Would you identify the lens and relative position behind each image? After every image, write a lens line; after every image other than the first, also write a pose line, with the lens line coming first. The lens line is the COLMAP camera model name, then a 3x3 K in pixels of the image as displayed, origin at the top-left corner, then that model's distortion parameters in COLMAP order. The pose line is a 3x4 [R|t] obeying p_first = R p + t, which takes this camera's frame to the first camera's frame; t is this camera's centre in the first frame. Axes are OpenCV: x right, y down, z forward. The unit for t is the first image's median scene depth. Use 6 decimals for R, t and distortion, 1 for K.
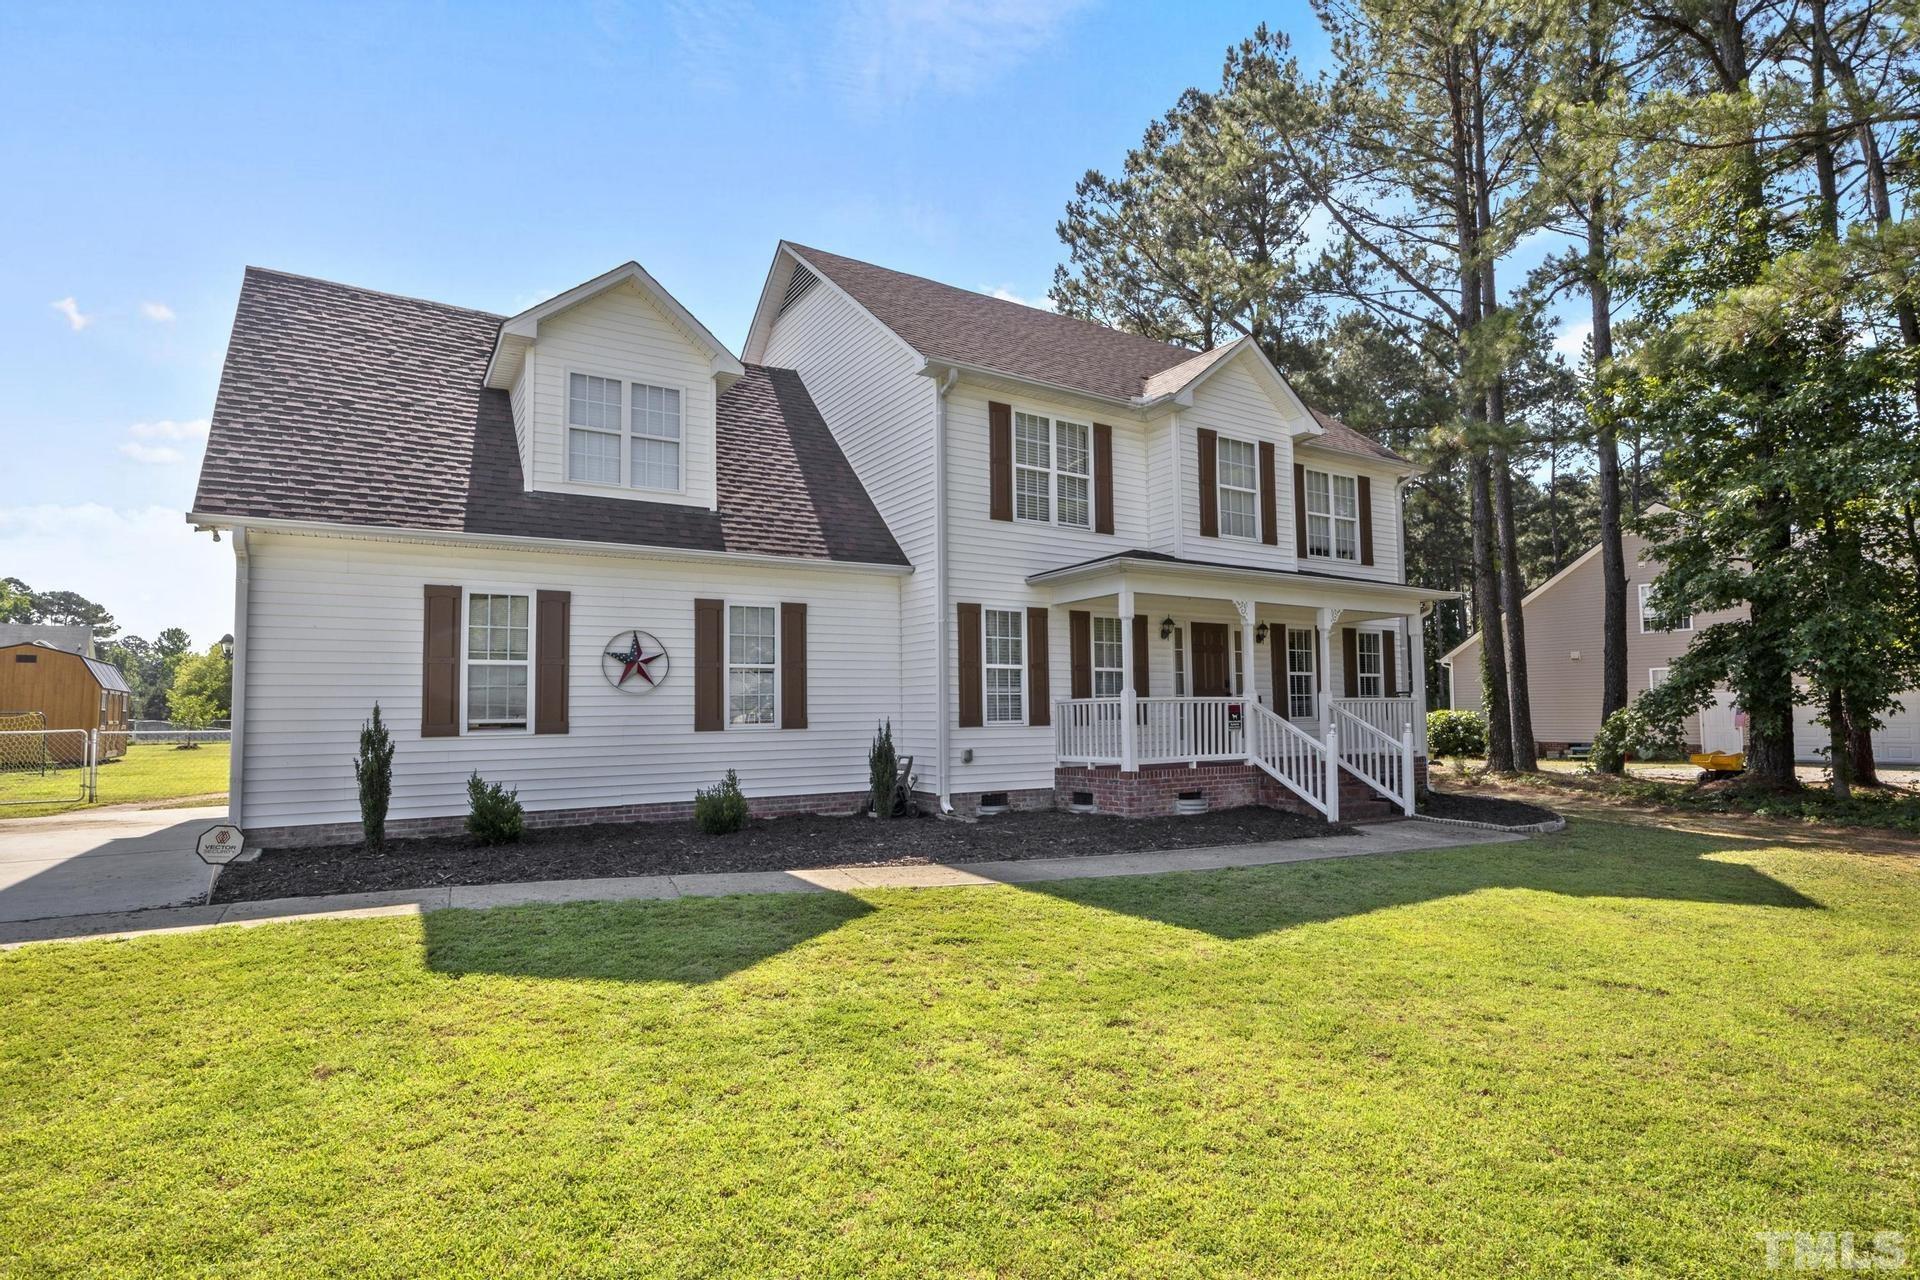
lens RADIAL K [[903.5, 0, 955.0], [0, 903.5, 649.7], [0, 0, 1]] dist [-0.000861, -0.001261]
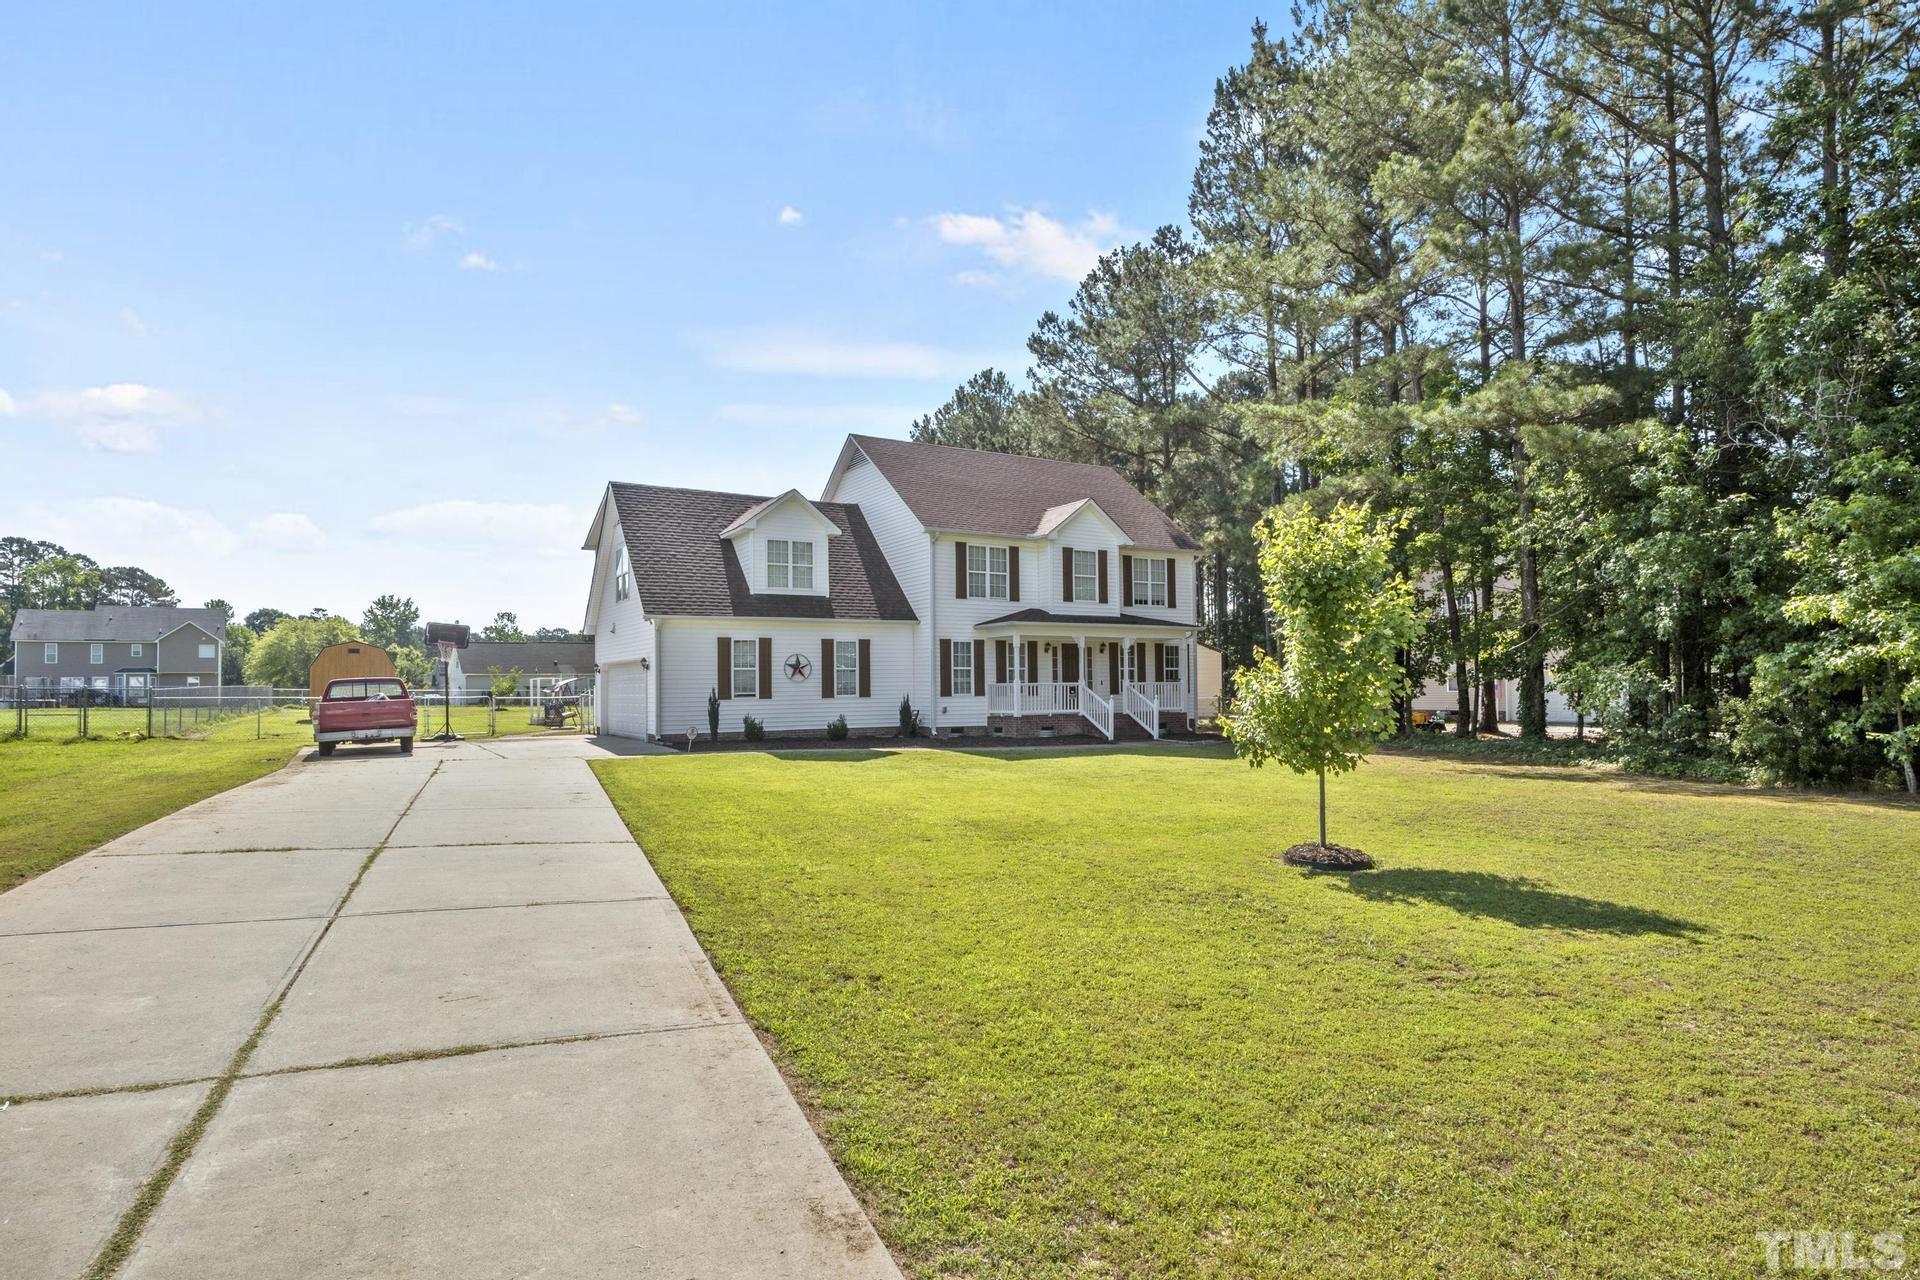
lens RADIAL K [[903.5, 0, 962.4], [0, 903.5, 643.5], [0, 0, 1]] dist [-0.000861, -0.001261]
pose [[0.999922, 0.001845, -0.012328, 0.079637], [-0.001517, 0.999646, 0.026571, -0.094043], [0.012373, -0.026551, 0.999571, -1.103565]]
